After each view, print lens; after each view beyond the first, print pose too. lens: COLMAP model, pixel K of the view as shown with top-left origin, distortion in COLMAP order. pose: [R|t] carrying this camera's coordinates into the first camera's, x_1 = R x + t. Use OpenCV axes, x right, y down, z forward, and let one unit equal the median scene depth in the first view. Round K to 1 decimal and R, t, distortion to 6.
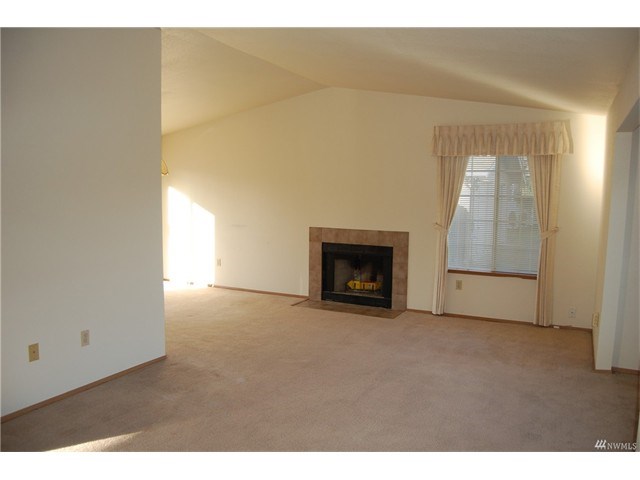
lens RADIAL K [[501.6, 0, 323.3], [0, 501.6, 240.1], [0, 0, 1]] dist [-0.092318, 0.037614]
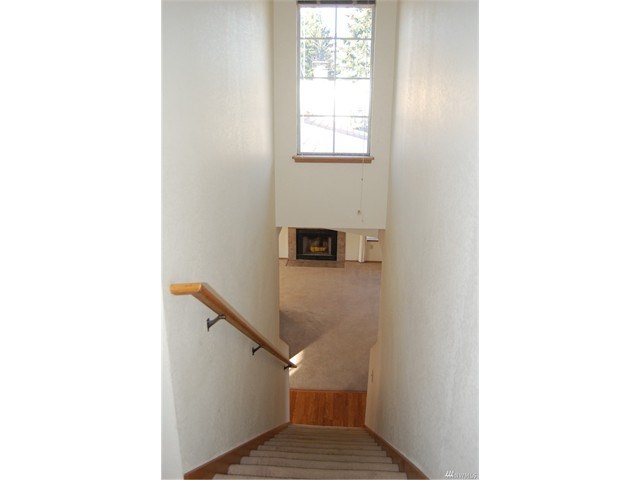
lens RADIAL K [[620.0, 0, 320.0], [0, 620.0, 240.0], [0, 0, 1]] dist [-0.075200, -0.000304]
pose [[0.914512, -0.125342, 0.384651, -0.832848], [0.038480, 0.973433, 0.225716, -0.482595], [-0.402724, -0.191619, 0.895040, -1.099090]]
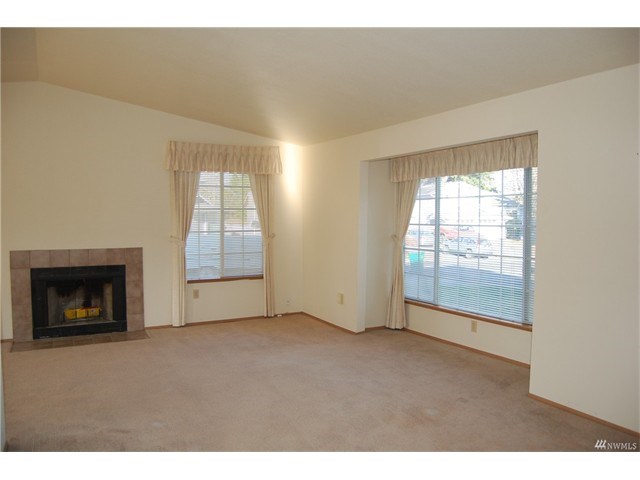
lens RADIAL K [[501.6, 0, 323.3], [0, 501.6, 240.1], [0, 0, 1]] dist [-0.092318, 0.037614]
pose [[0.565511, -0.054860, 0.822914, -0.405268], [0.083534, 0.996464, 0.009025, -0.009531], [-0.820499, 0.063638, 0.568094, 0.165275]]
